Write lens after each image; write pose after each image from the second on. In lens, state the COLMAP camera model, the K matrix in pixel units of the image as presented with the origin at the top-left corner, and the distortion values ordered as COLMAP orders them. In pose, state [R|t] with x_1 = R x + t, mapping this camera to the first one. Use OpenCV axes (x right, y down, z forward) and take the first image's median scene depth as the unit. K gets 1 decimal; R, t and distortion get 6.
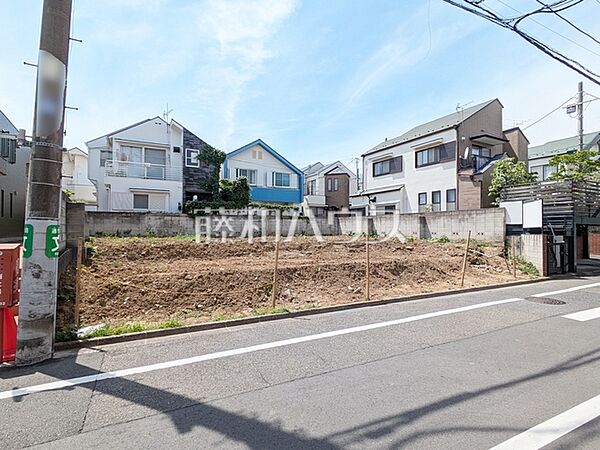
lens RADIAL K [[313.5, 0, 301.9], [0, 313.5, 224.9], [0, 0, 1]] dist [-0.000876, -0.000272]
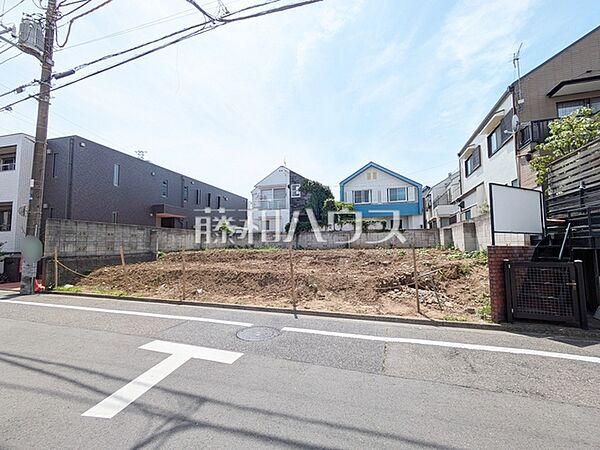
lens RADIAL K [[266.0, 0, 300.0], [0, 266.0, 225.0], [0, 0, 1]] dist [0.001688, 0.000775]
pose [[0.681338, -0.061639, -0.729369, 0.514973], [0.021102, 0.997688, -0.064602, 0.009909], [0.731664, 0.028625, 0.681064, 0.243831]]
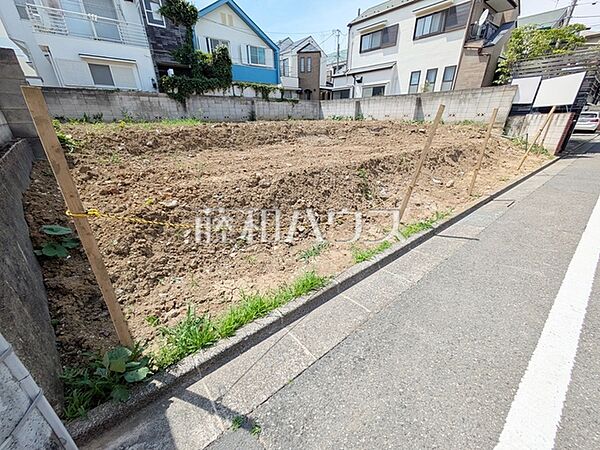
lens RADIAL K [[237.3, 0, 301.2], [0, 237.3, 225.1], [0, 0, 1]] dist [-0.002246, 0.003612]
pose [[0.982725, -0.083243, 0.165297, -0.136945], [0.004383, 0.903357, 0.428867, 0.014115], [-0.185022, -0.420734, 0.888116, 0.191683]]
